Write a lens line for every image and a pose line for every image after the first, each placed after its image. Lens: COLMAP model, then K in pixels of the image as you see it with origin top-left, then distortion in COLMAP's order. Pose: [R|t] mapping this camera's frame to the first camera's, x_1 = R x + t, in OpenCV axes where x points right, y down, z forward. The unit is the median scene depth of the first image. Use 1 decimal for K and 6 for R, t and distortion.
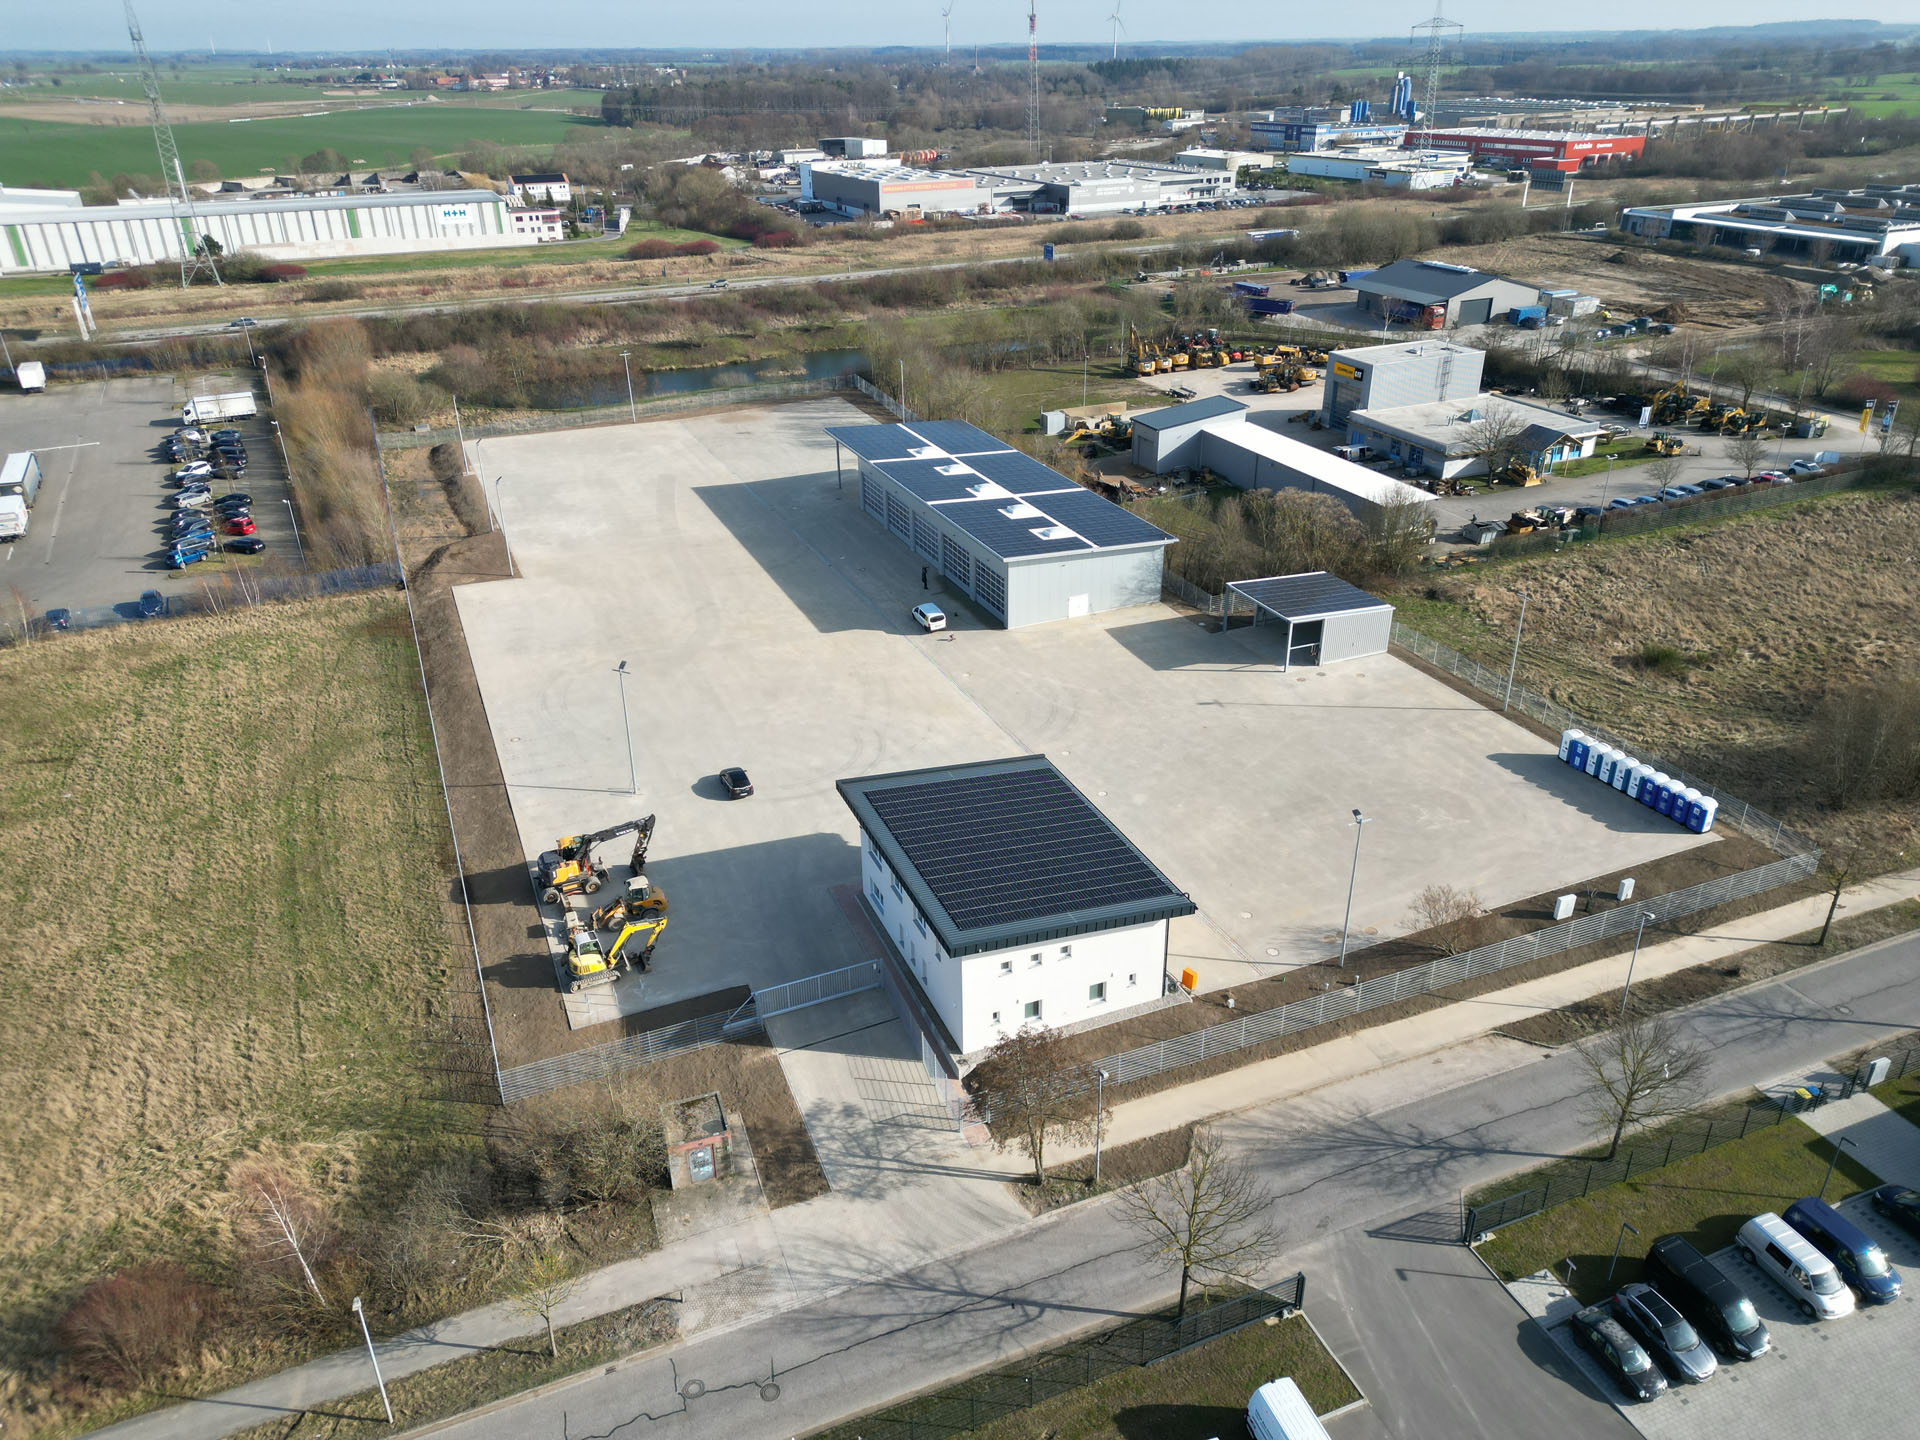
lens RADIAL K [[1328.8, 0, 960.0], [0, 1328.8, 720.0], [0, 0, 1]] dist [0.025236, -0.004259]
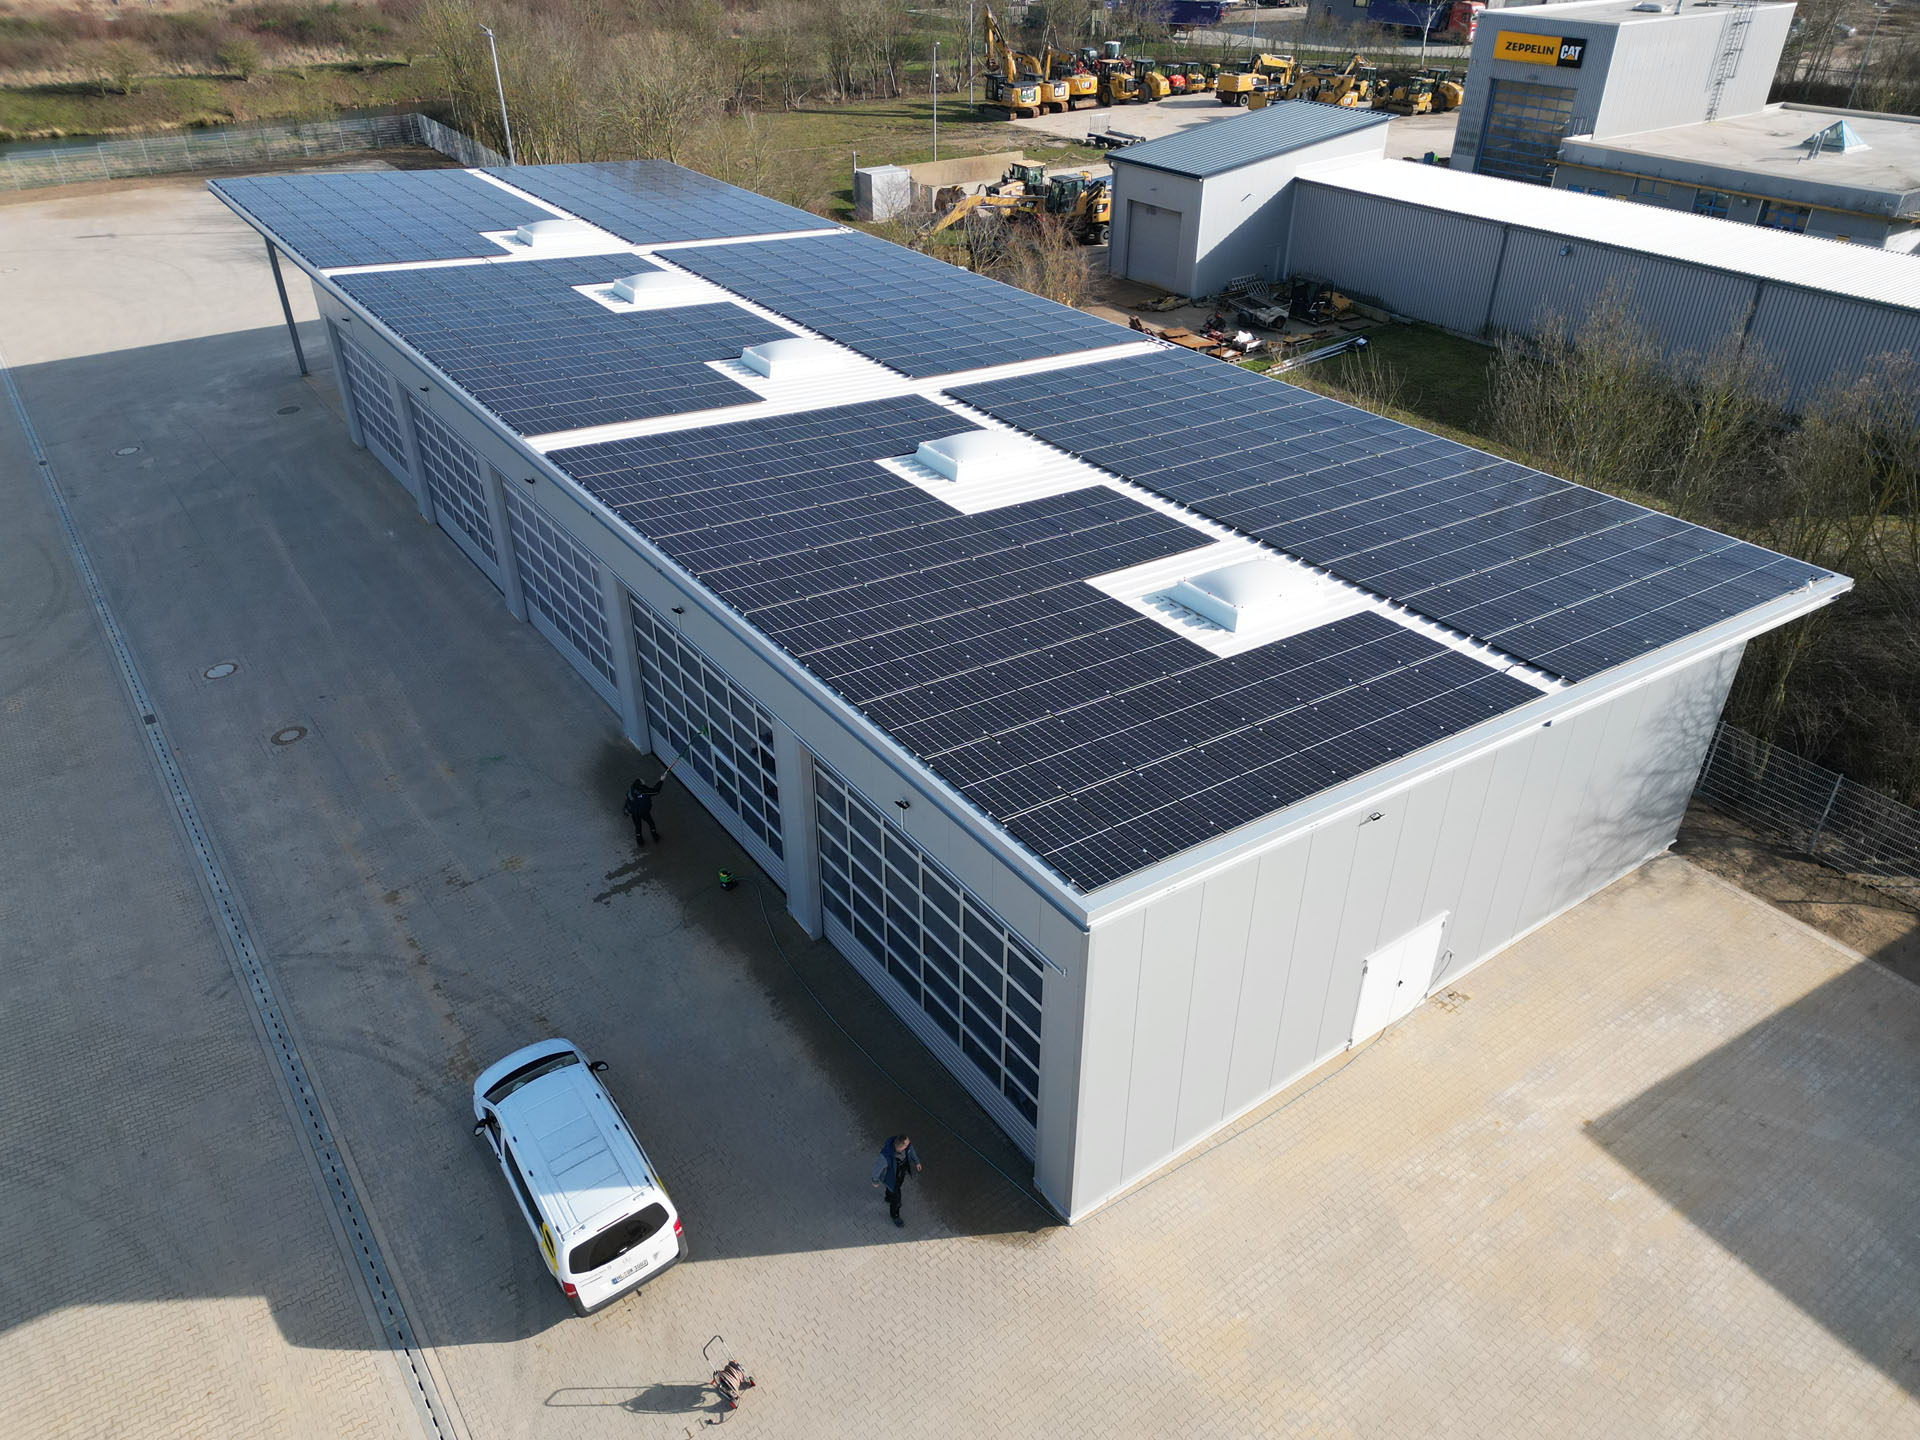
lens RADIAL K [[1328.8, 0, 960.0], [0, 1328.8, 720.0], [0, 0, 1]] dist [0.025236, -0.004259]
pose [[0.978413, -0.096802, 0.182583, -0.000790], [0.078175, 0.991223, 0.106609, -0.119198], [-0.191300, -0.090034, 0.977394, 0.673987]]
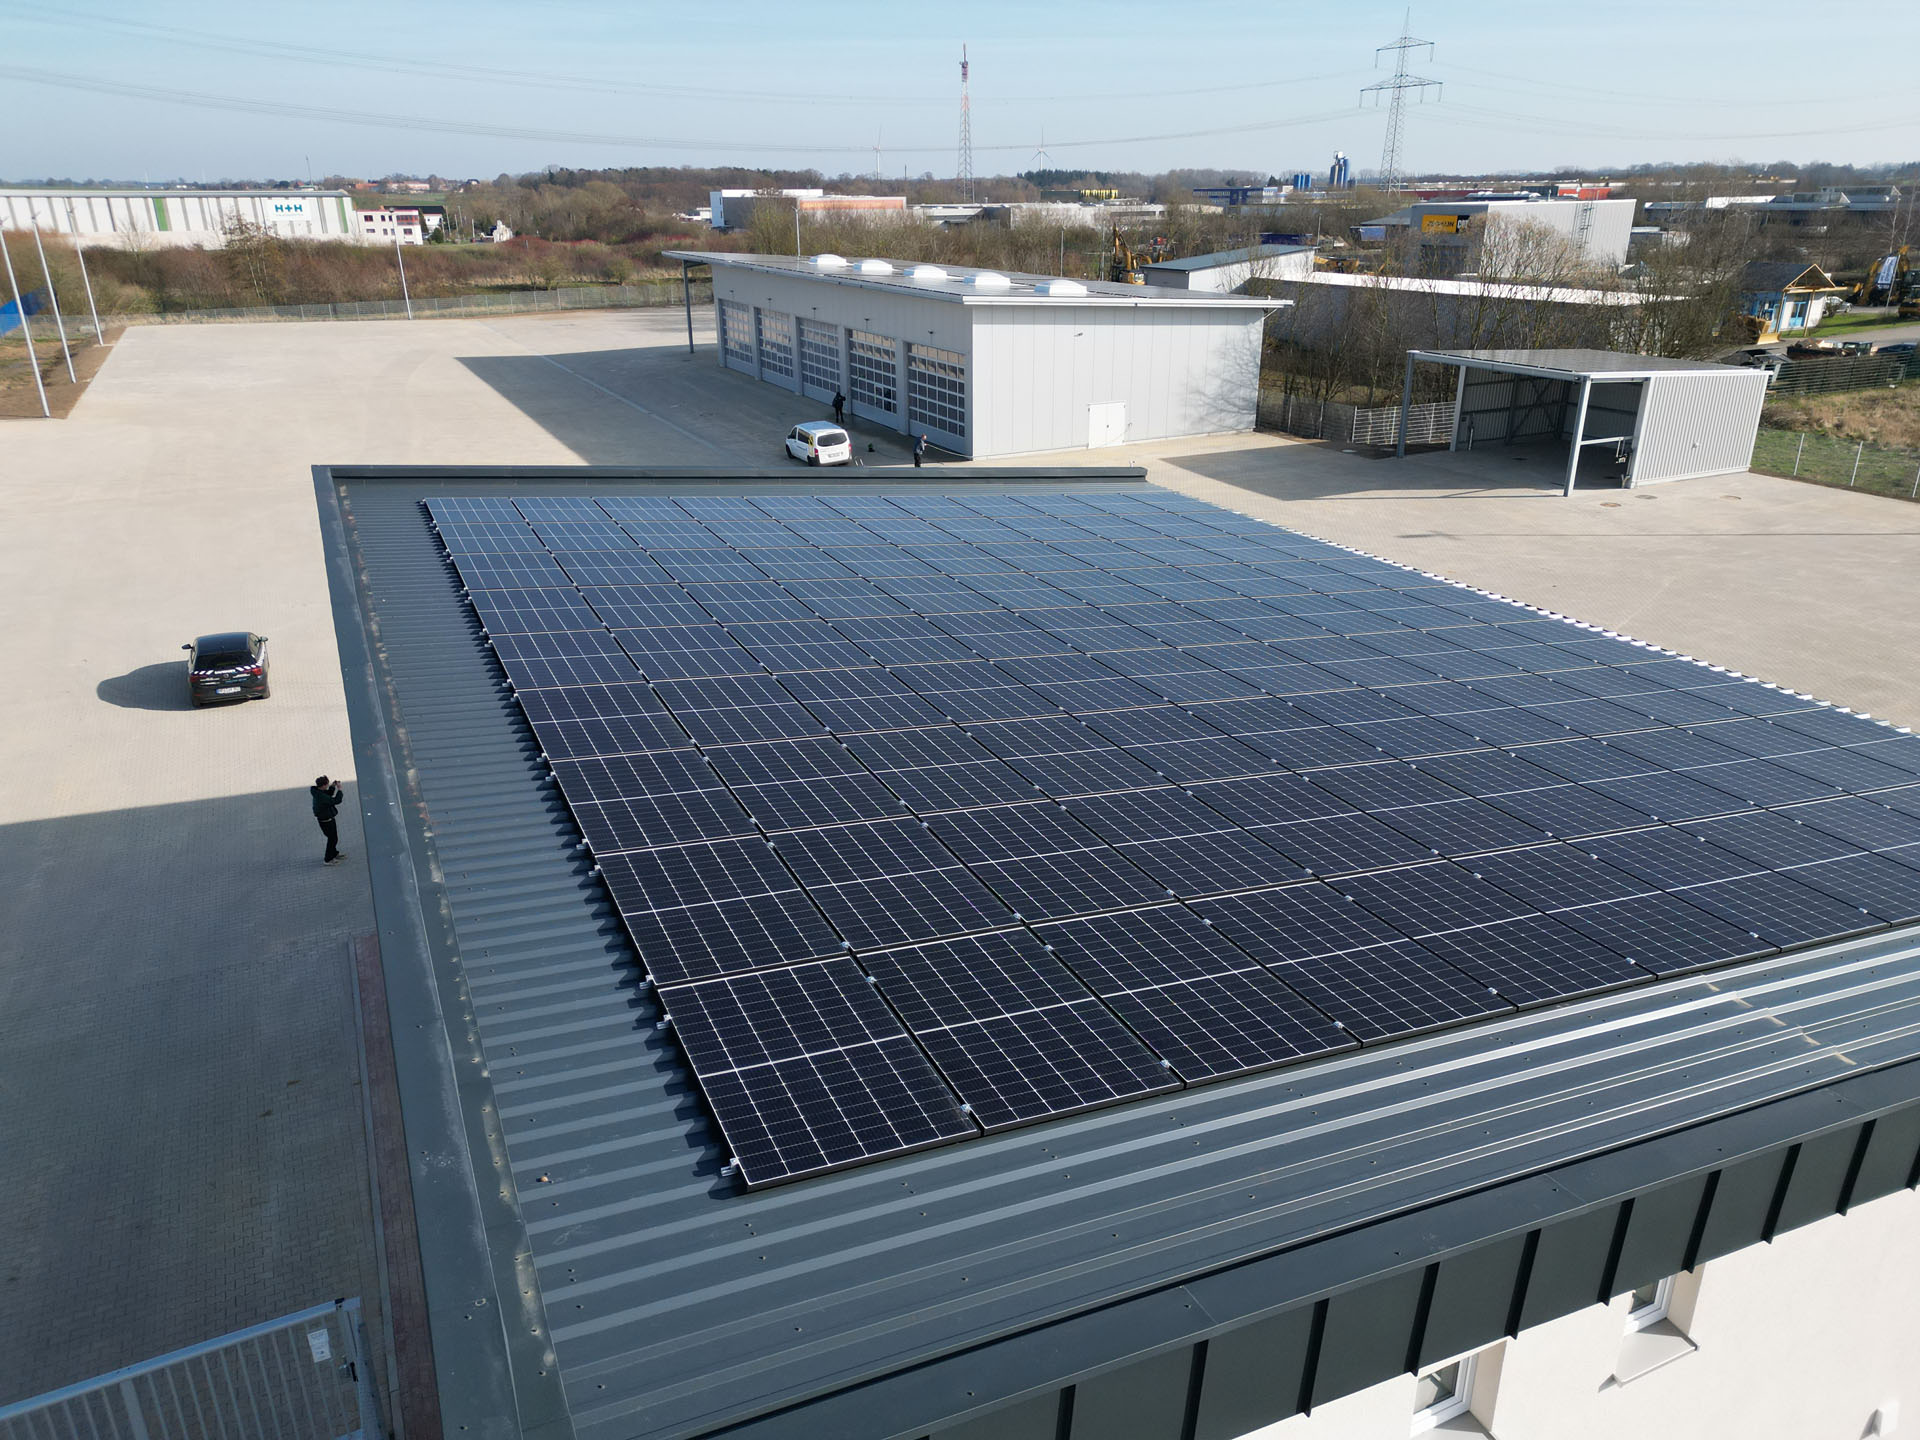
lens RADIAL K [[1328.8, 0, 960.0], [0, 1328.8, 720.0], [0, 0, 1]] dist [0.025236, -0.004259]
pose [[0.998825, -0.011903, 0.046989, 0.005296], [0.016025, 0.995961, -0.088350, 0.059557], [-0.045747, 0.088999, 0.994981, 0.402018]]
